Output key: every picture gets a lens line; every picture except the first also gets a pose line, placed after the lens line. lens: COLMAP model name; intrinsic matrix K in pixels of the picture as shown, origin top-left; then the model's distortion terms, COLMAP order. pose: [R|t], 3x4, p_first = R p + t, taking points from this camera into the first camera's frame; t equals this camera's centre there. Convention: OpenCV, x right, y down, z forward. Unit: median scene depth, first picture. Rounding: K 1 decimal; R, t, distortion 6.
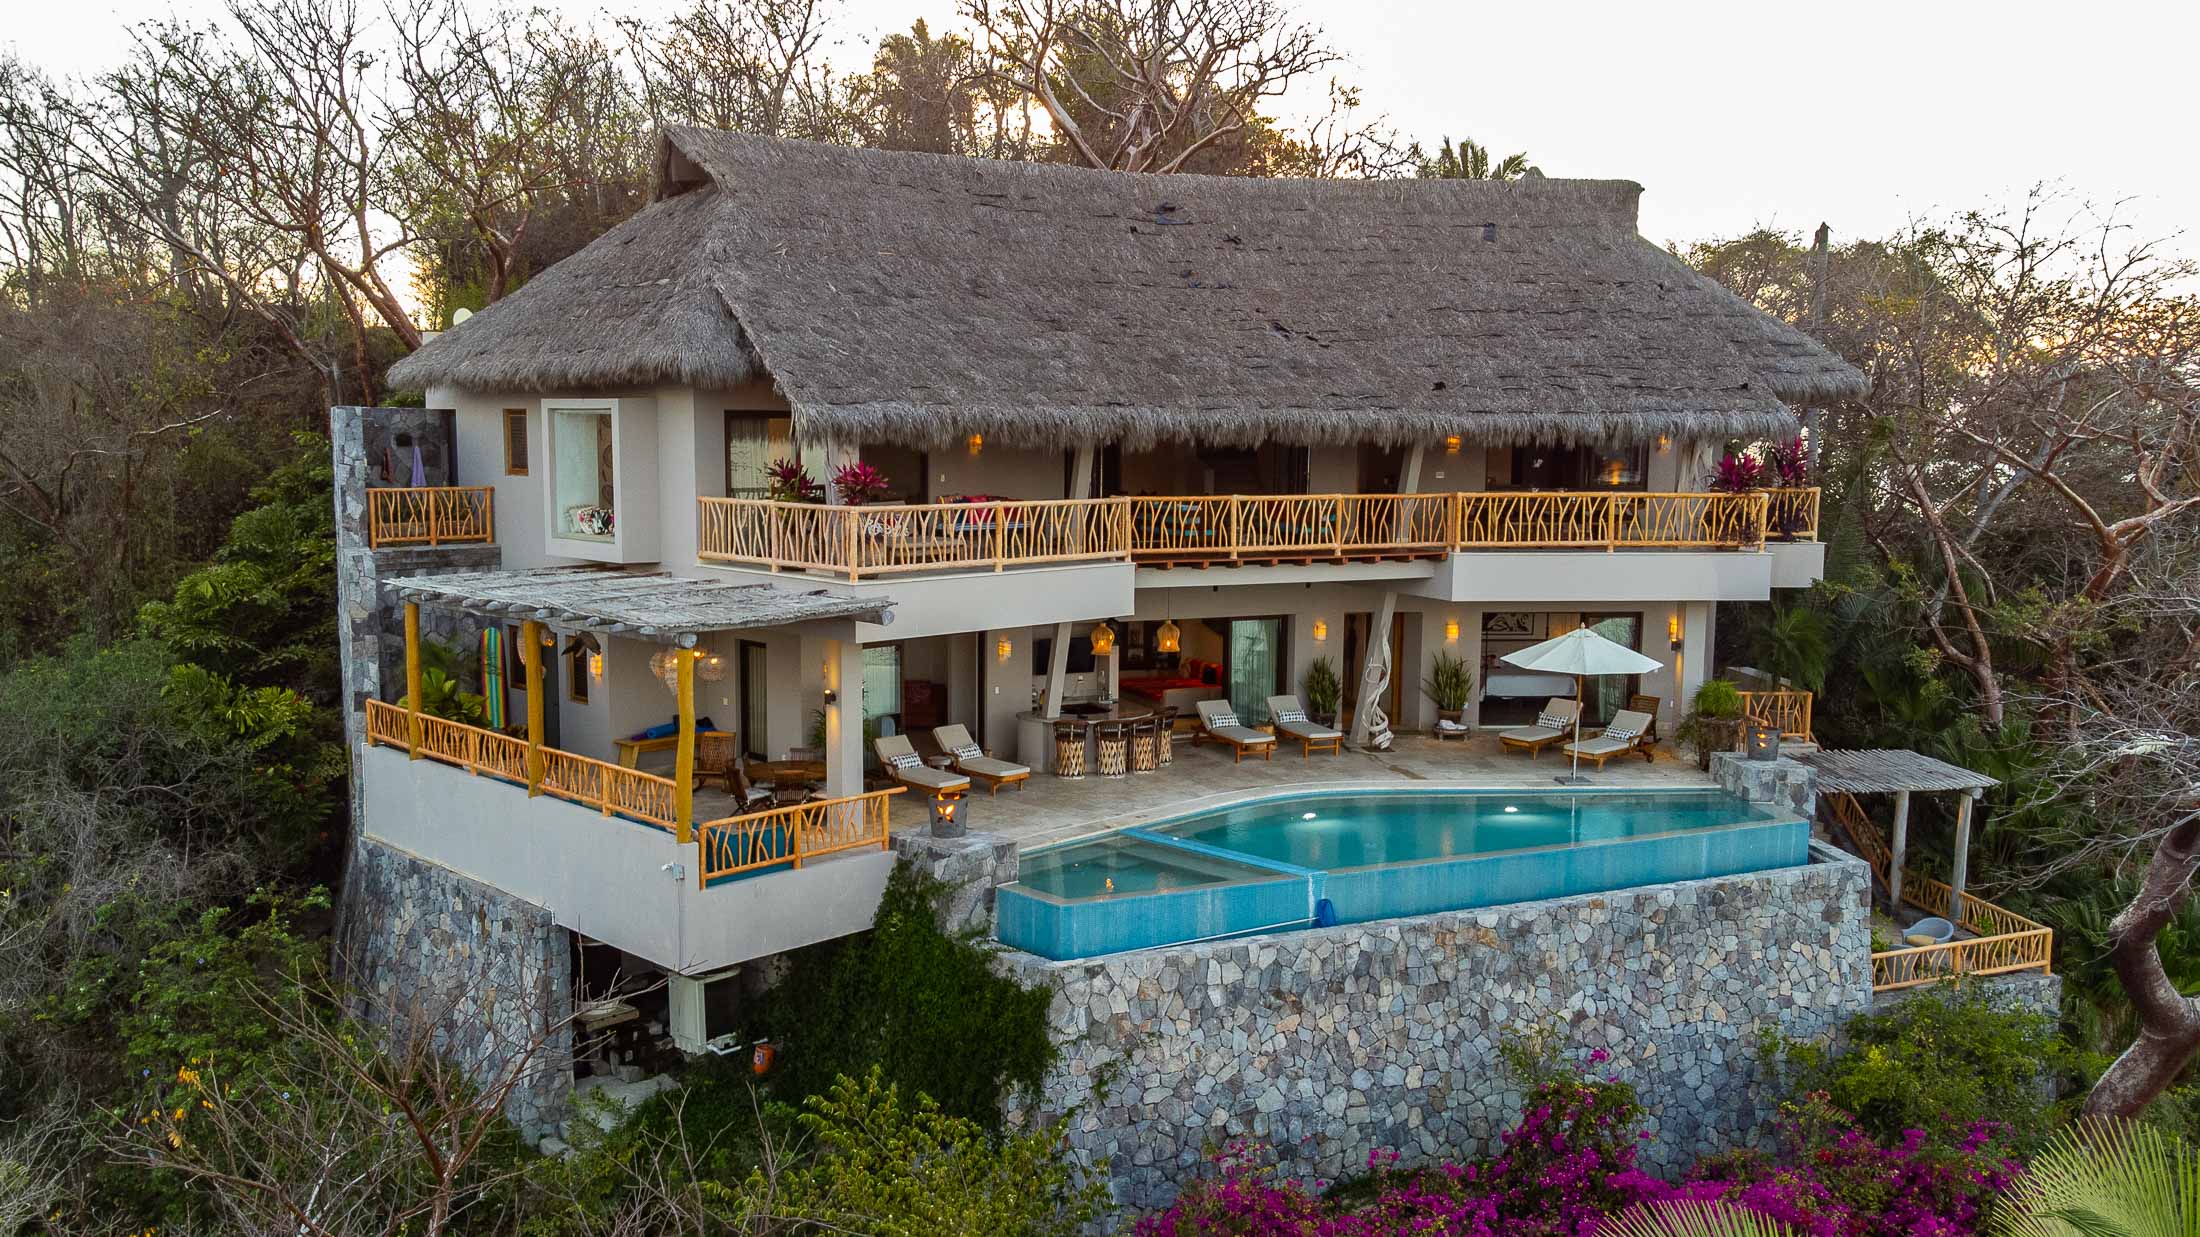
lens RADIAL K [[1633.0, 0, 1087.2], [0, 1633.0, 605.4], [0, 0, 1]] dist [0.046682, -0.002148]
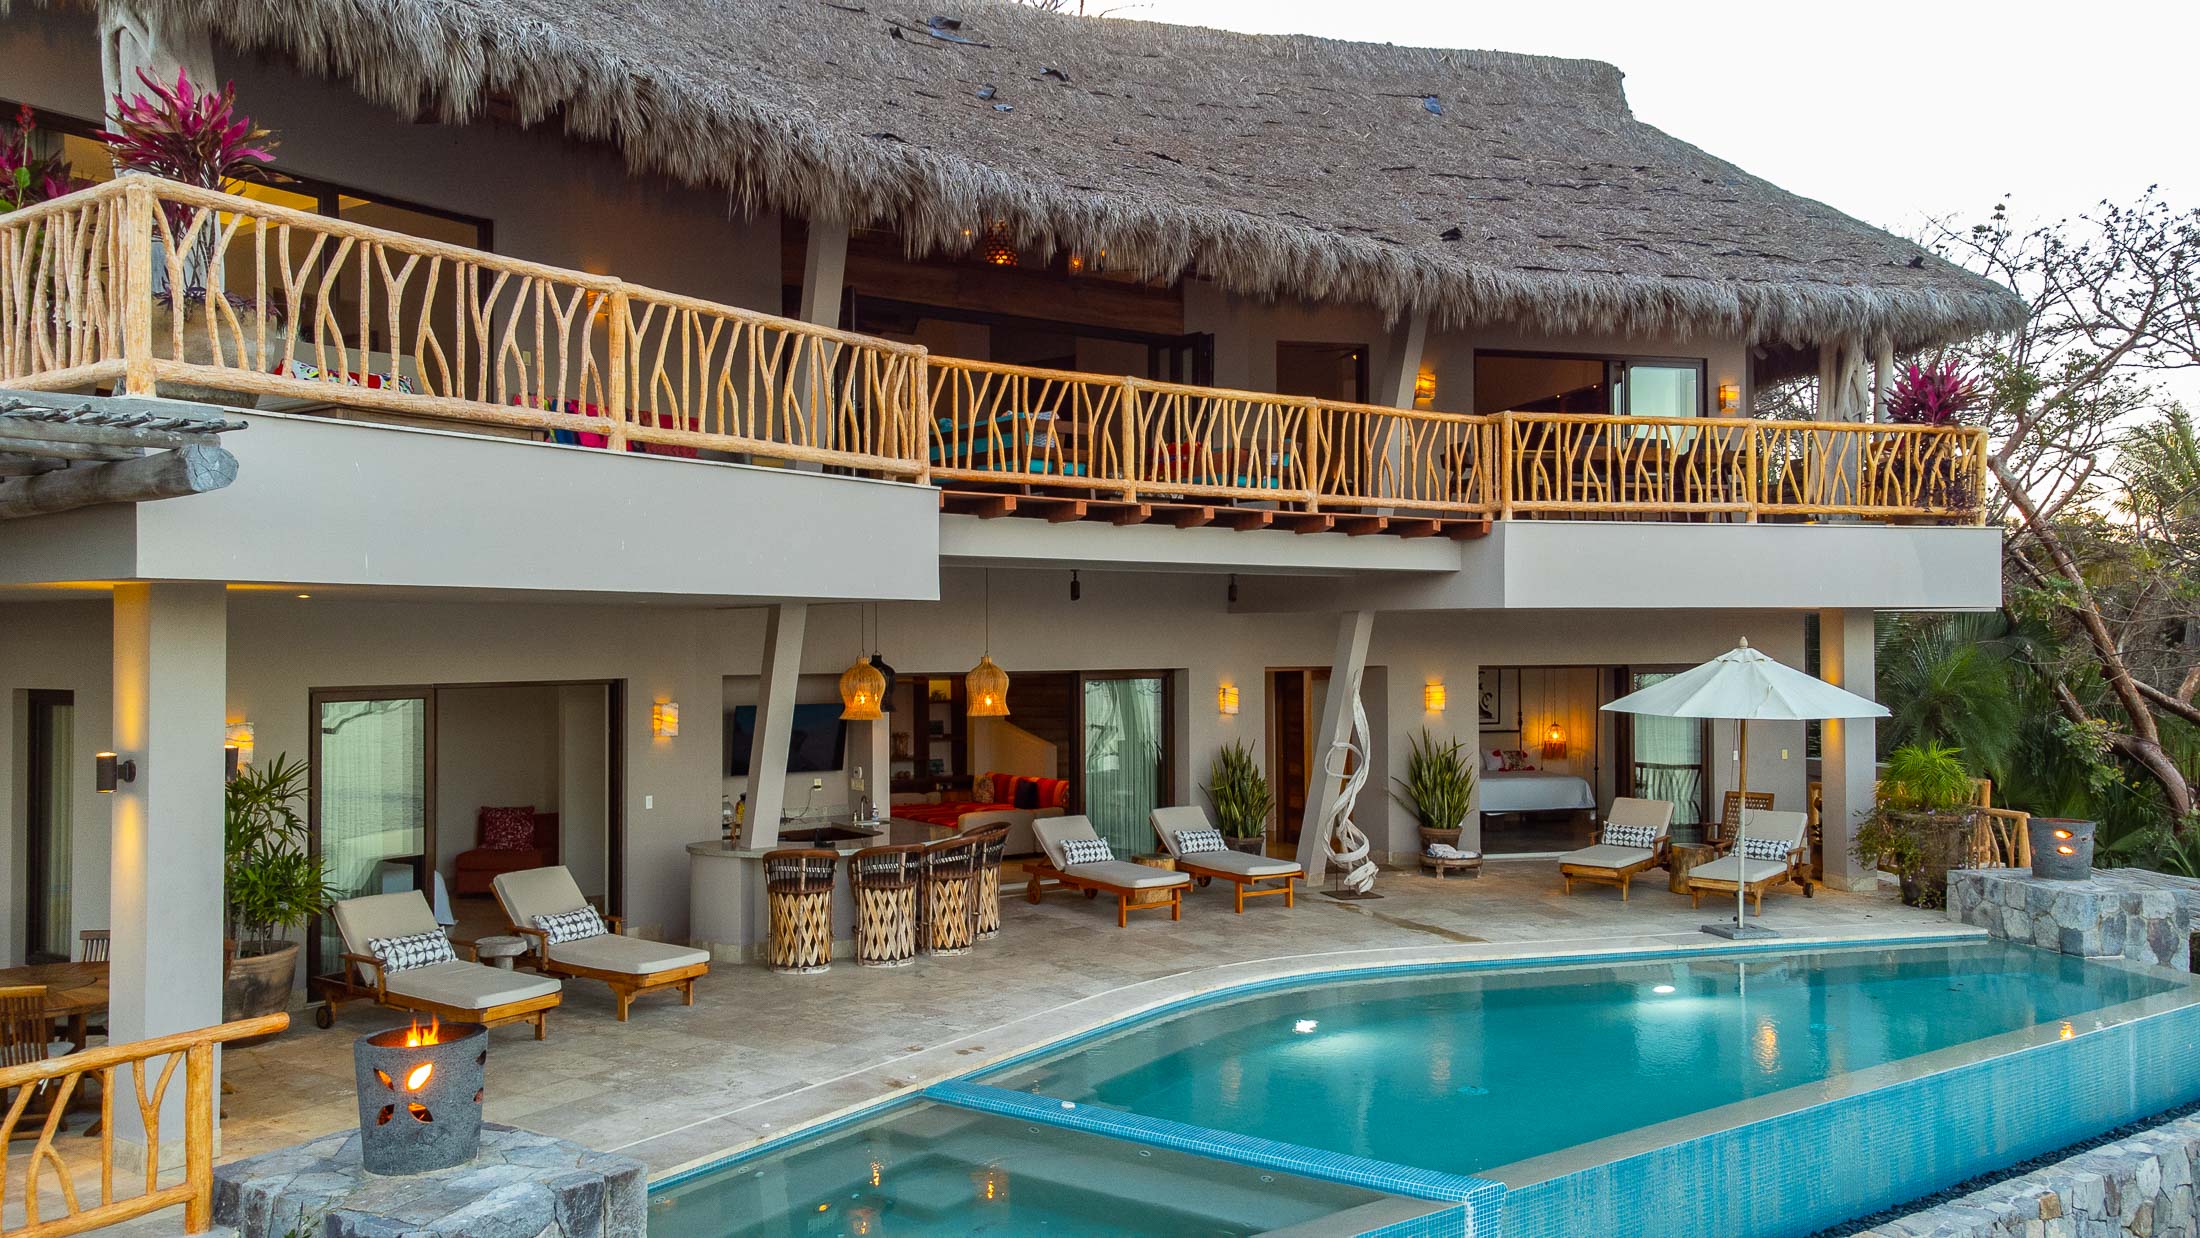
lens RADIAL K [[1633.0, 0, 1087.2], [0, 1633.0, 605.9], [0, 0, 1]] dist [0.046682, -0.002148]
pose [[0.985682, -0.011902, 0.168196, -0.007338], [0.031817, 0.992715, -0.116210, 0.060119], [-0.165587, 0.119898, 0.978880, 0.523069]]
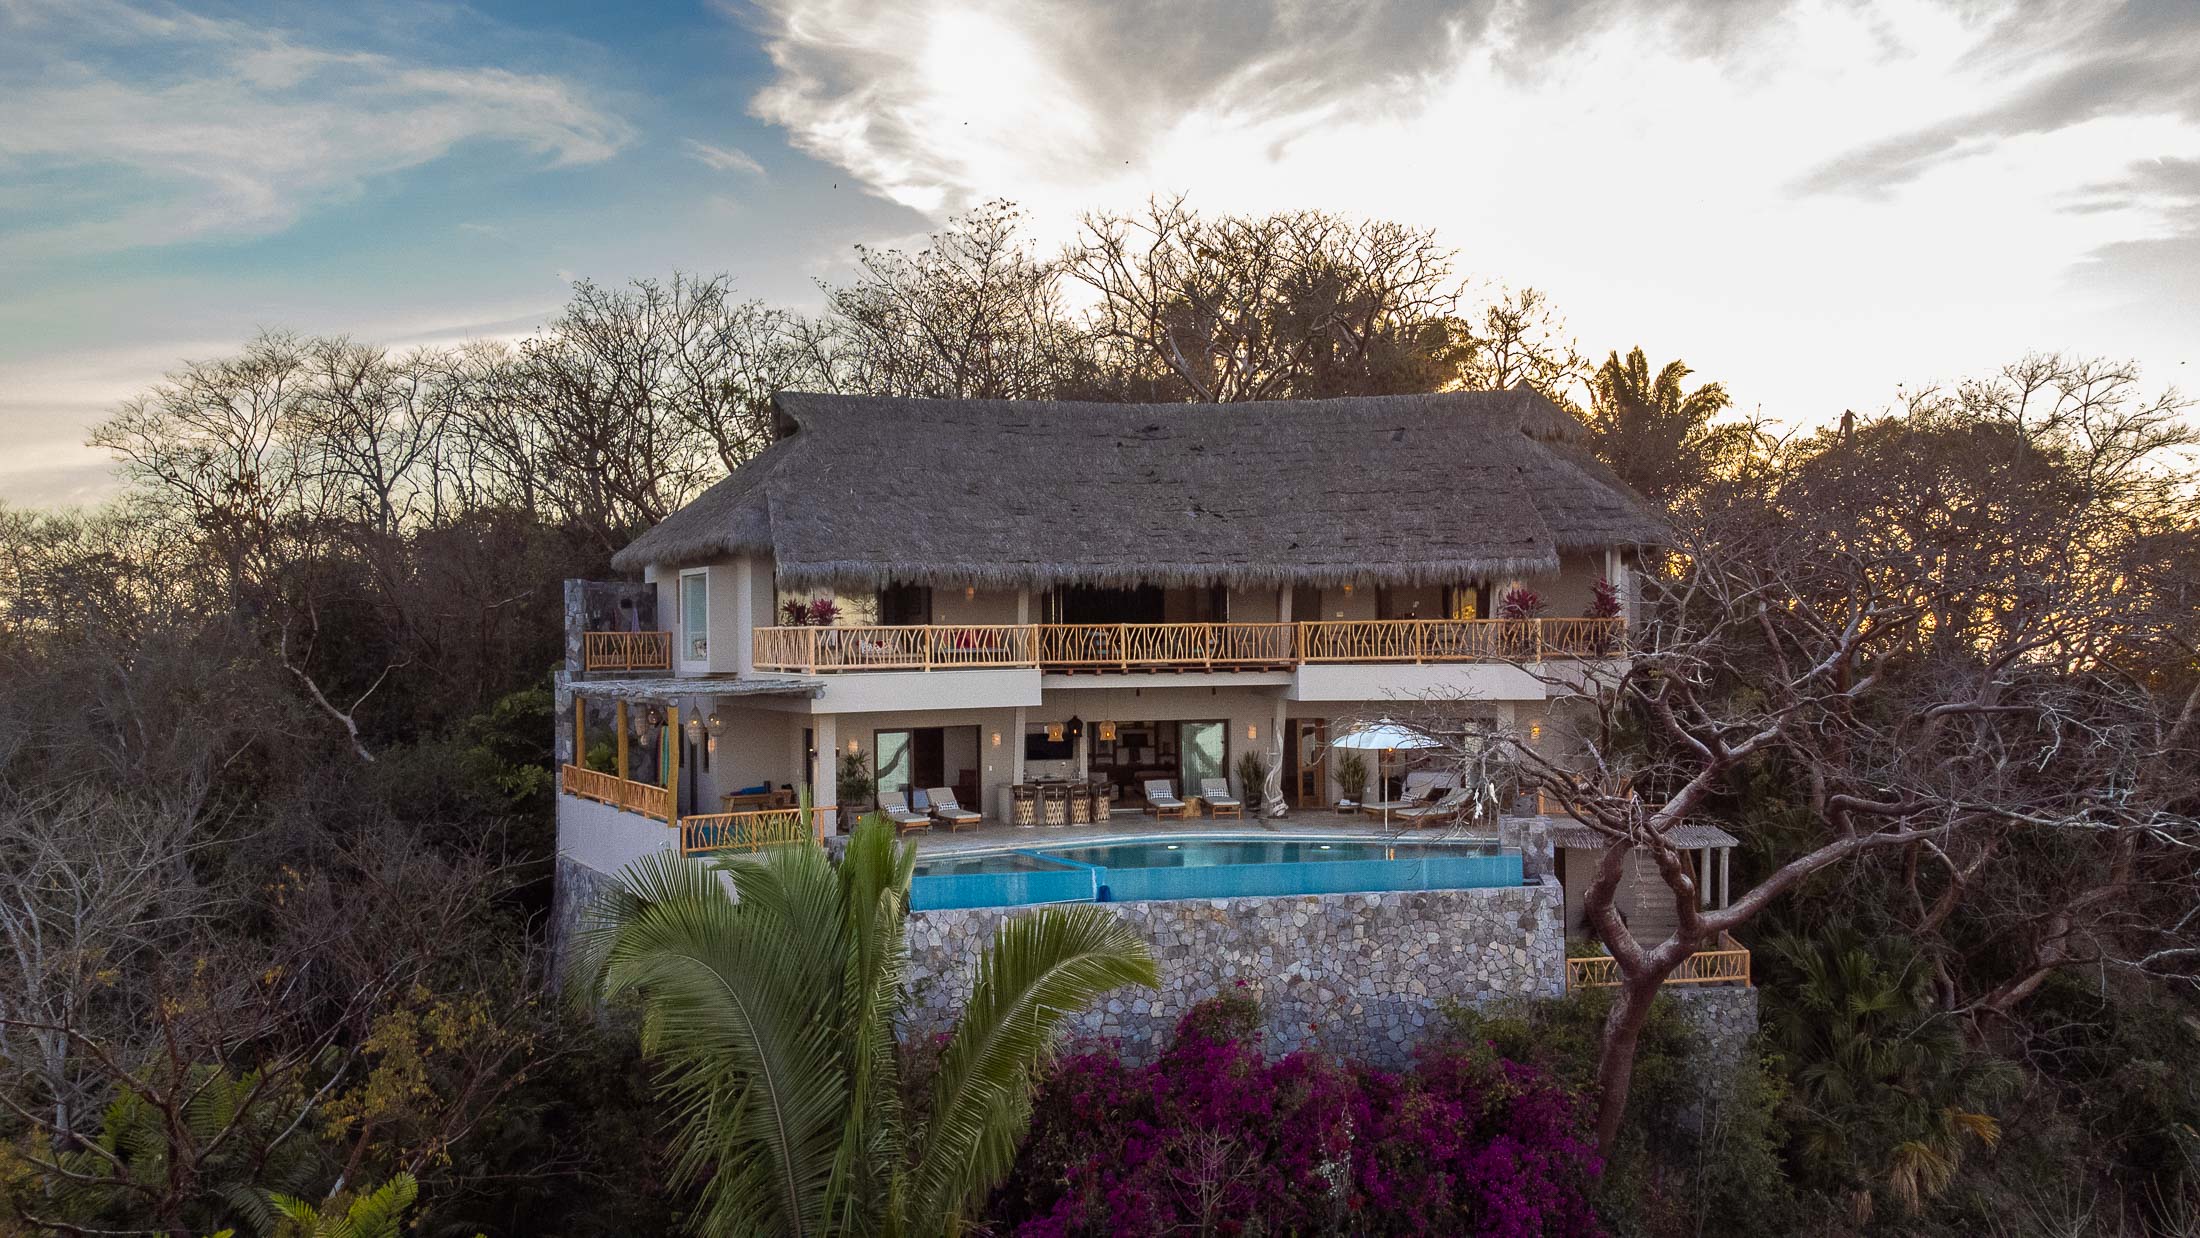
lens RADIAL K [[1474.2, 0, 1100.0], [0, 1474.2, 619.0], [0, 0, 1]] dist [0.077396, -0.000236]
pose [[0.975277, -0.019046, -0.220162, 0.356361], [-0.005780, 0.993739, -0.111576, 0.072795], [0.220909, 0.110090, 0.969061, -0.255472]]
